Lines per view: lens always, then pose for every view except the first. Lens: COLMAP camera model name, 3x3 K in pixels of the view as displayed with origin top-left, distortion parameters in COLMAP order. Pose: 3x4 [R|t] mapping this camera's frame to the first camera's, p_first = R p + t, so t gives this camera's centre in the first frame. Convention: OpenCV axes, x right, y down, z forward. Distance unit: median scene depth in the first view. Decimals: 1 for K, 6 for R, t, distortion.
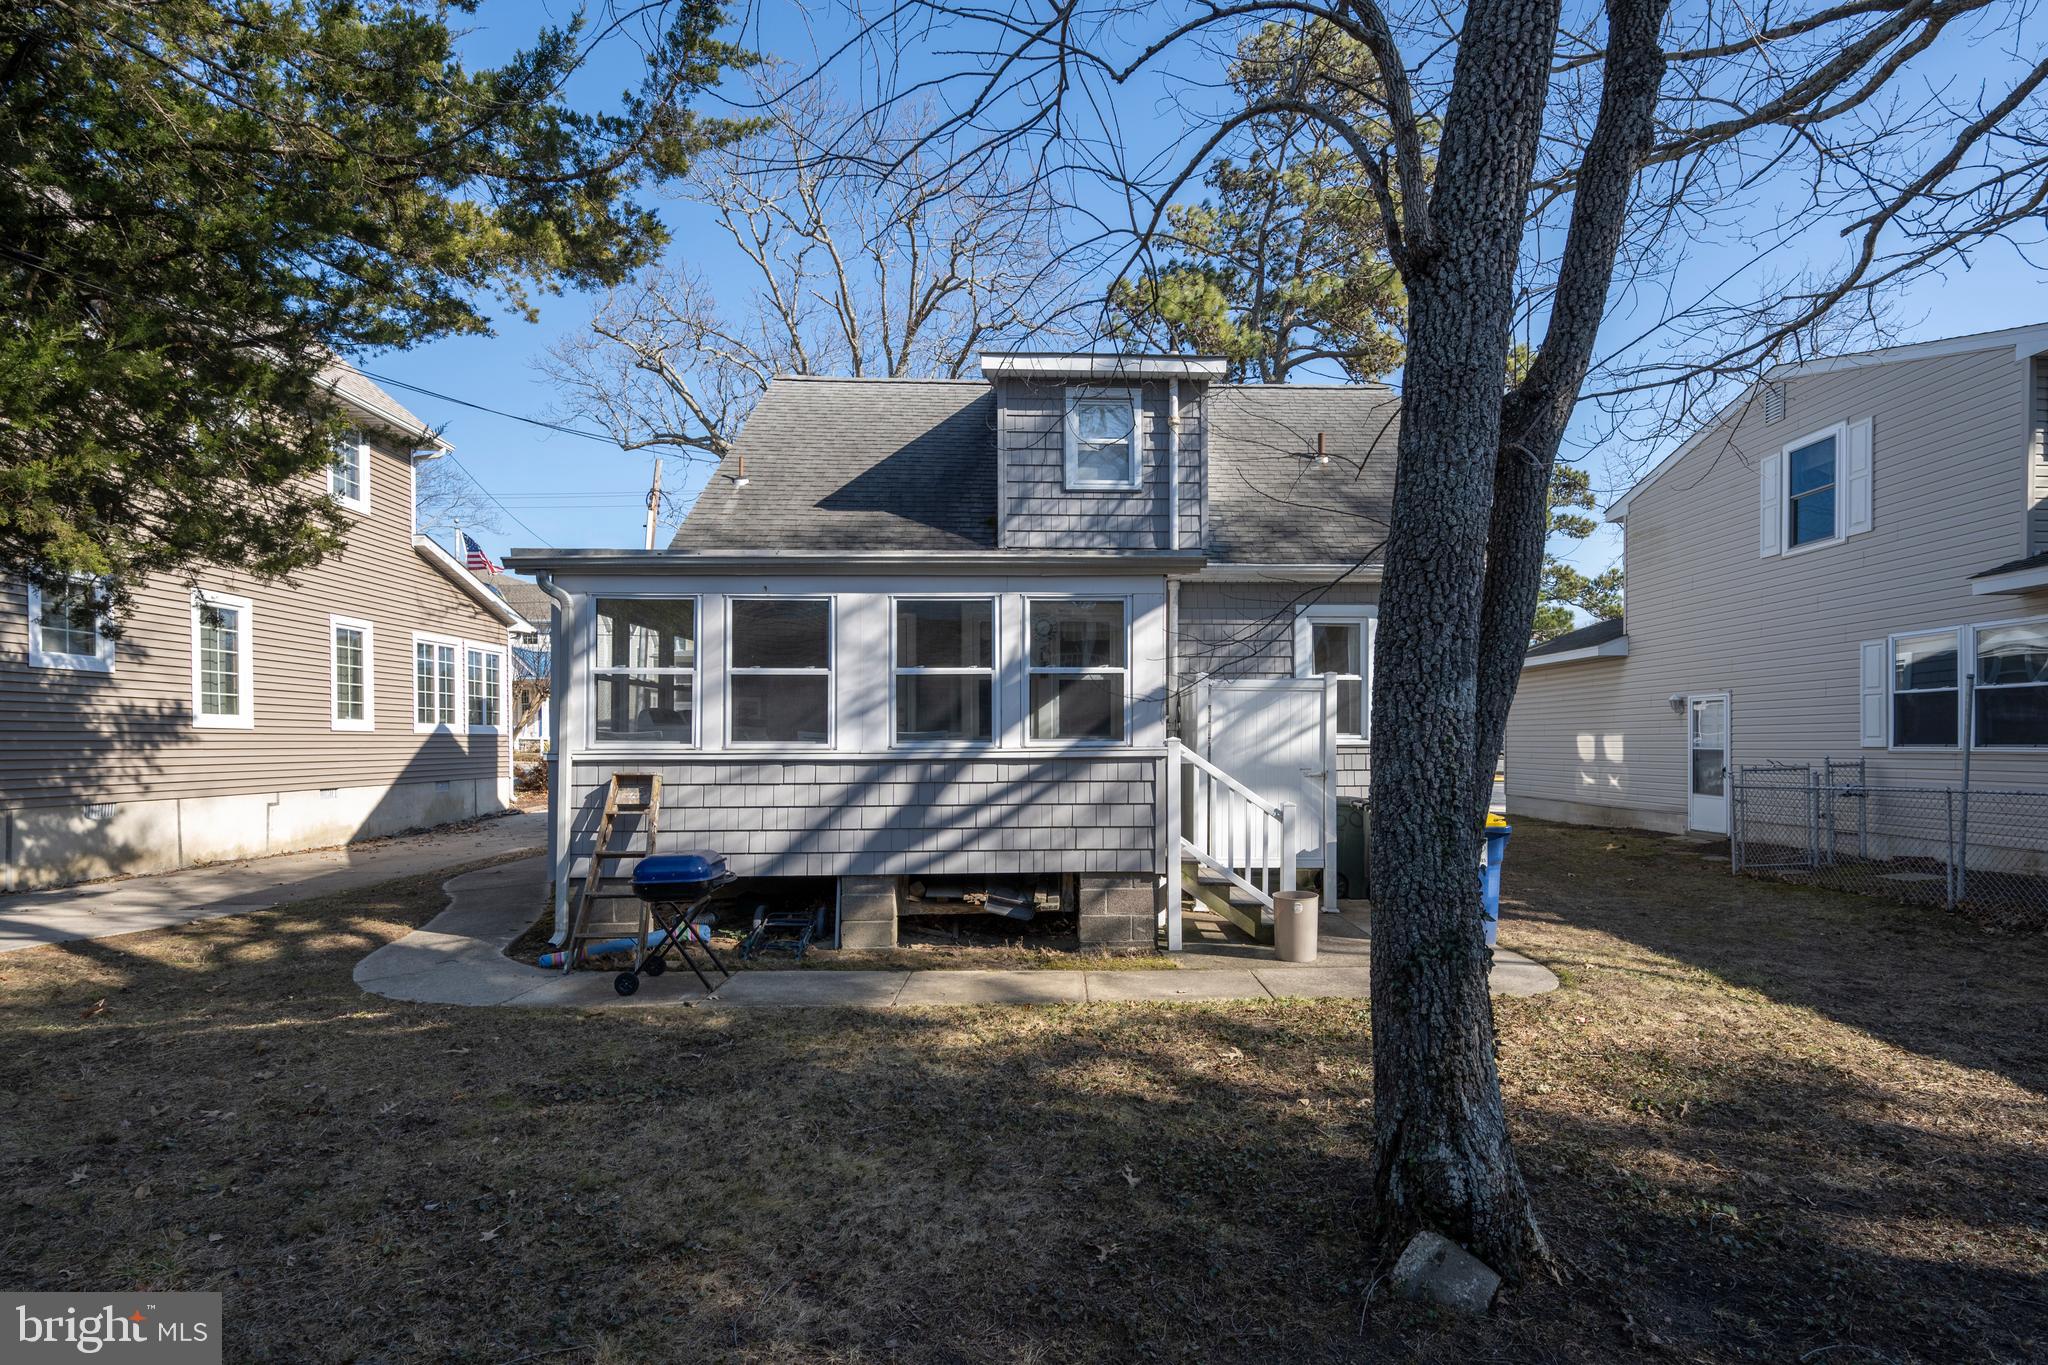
lens RADIAL K [[972.0, 0, 1075.8], [0, 972.0, 747.3], [0, 0, 1]] dist [0.003675, 0.000581]
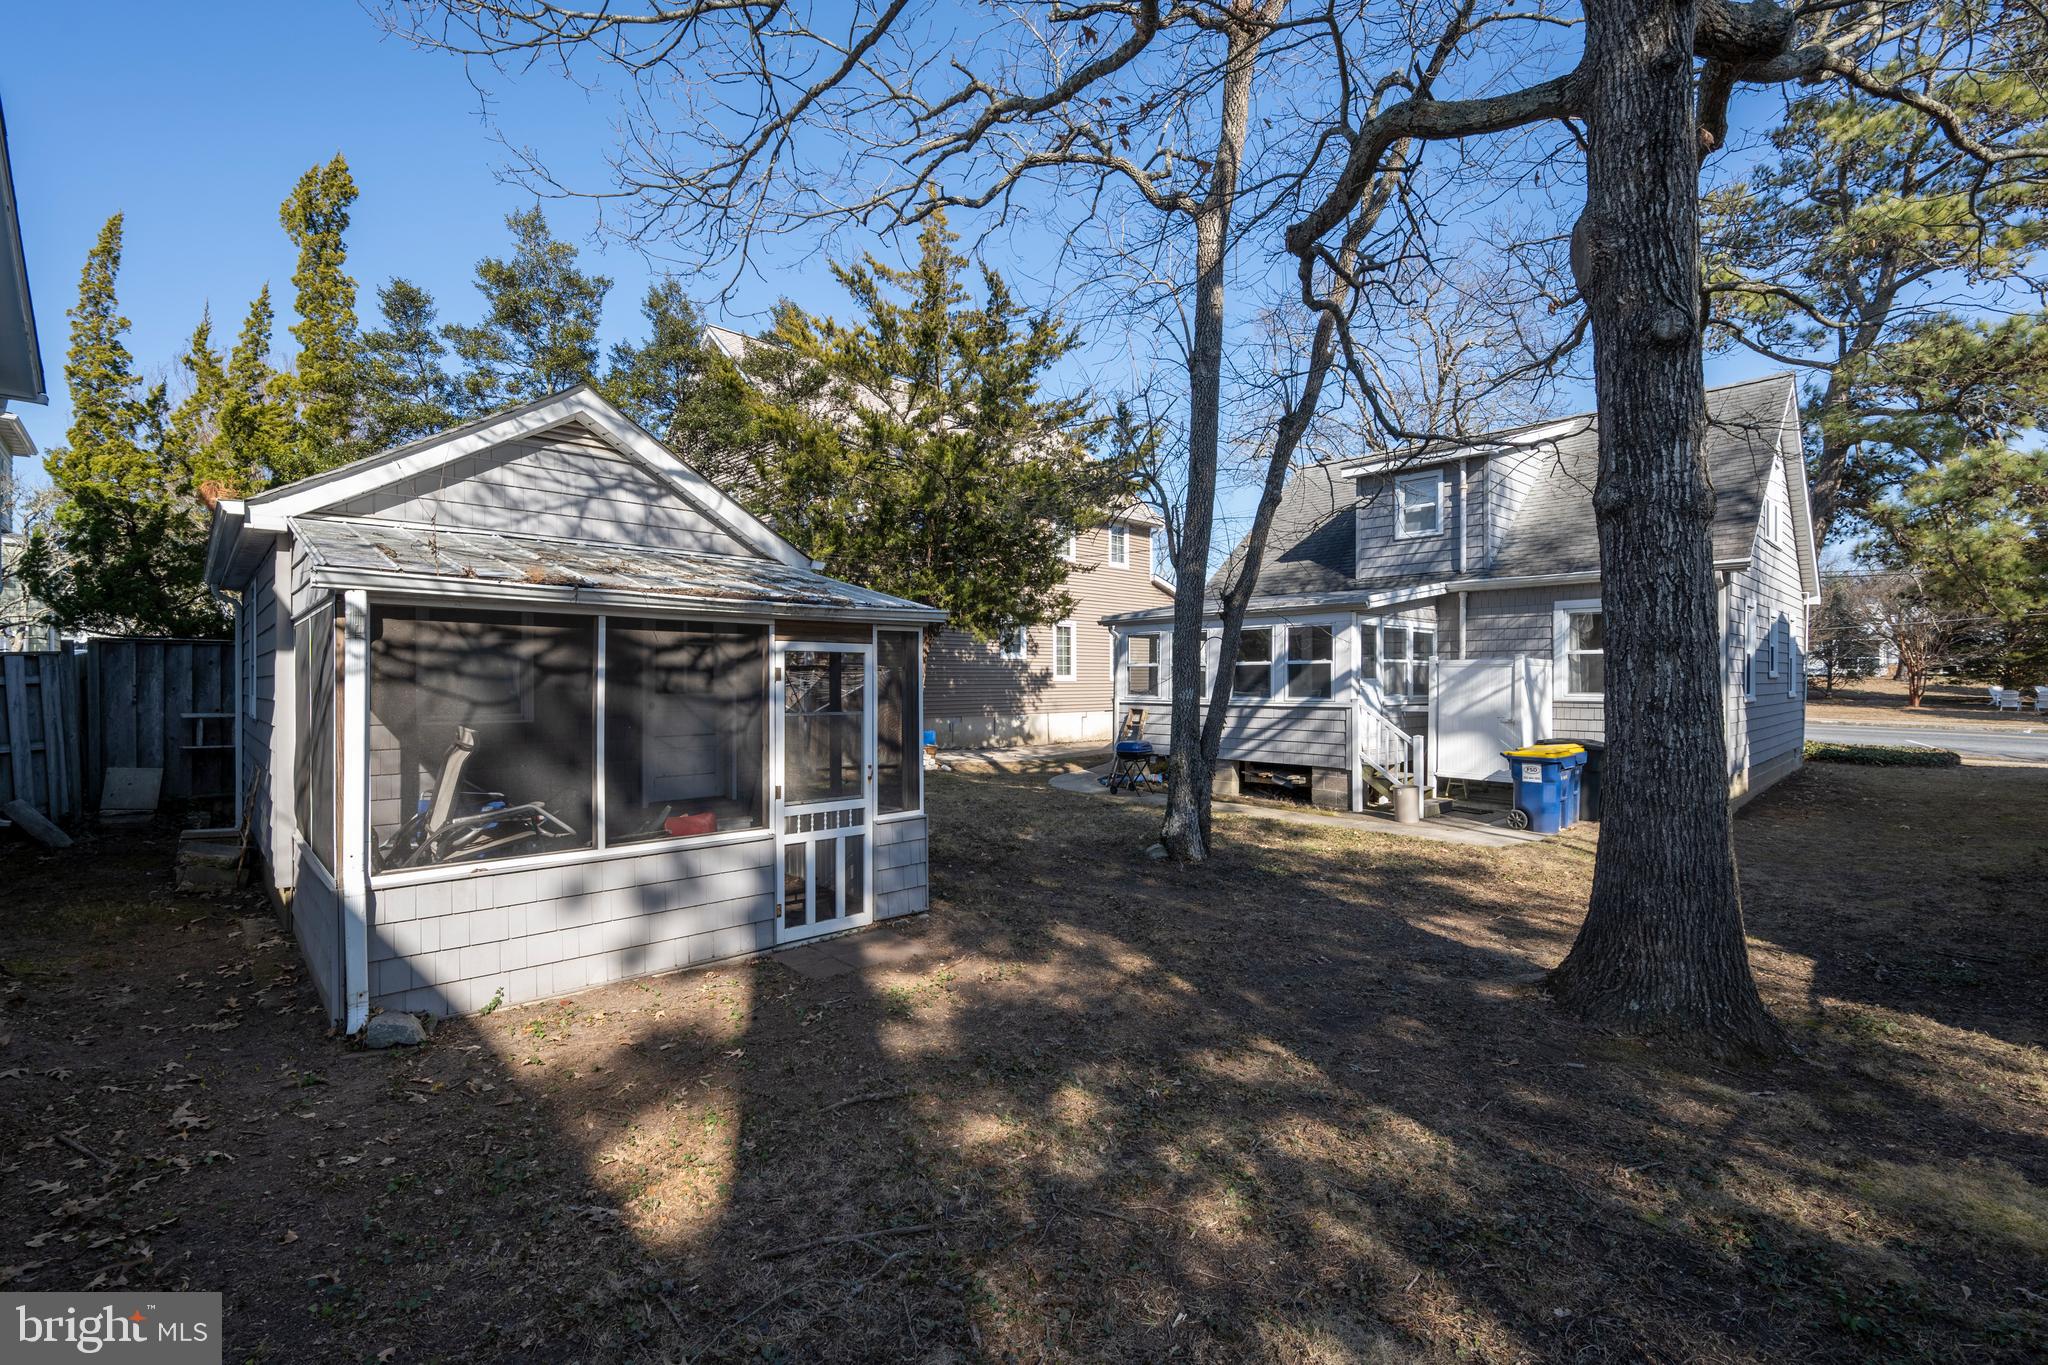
lens RADIAL K [[870.4, 0, 1028.1], [0, 870.4, 681.2], [0, 0, 1]] dist [-0.002126, -0.000384]
pose [[0.646201, 0.003924, -0.763157, 0.961594], [-0.003807, 0.999991, 0.001919, -0.041398], [0.763158, 0.001665, 0.646210, -0.549494]]
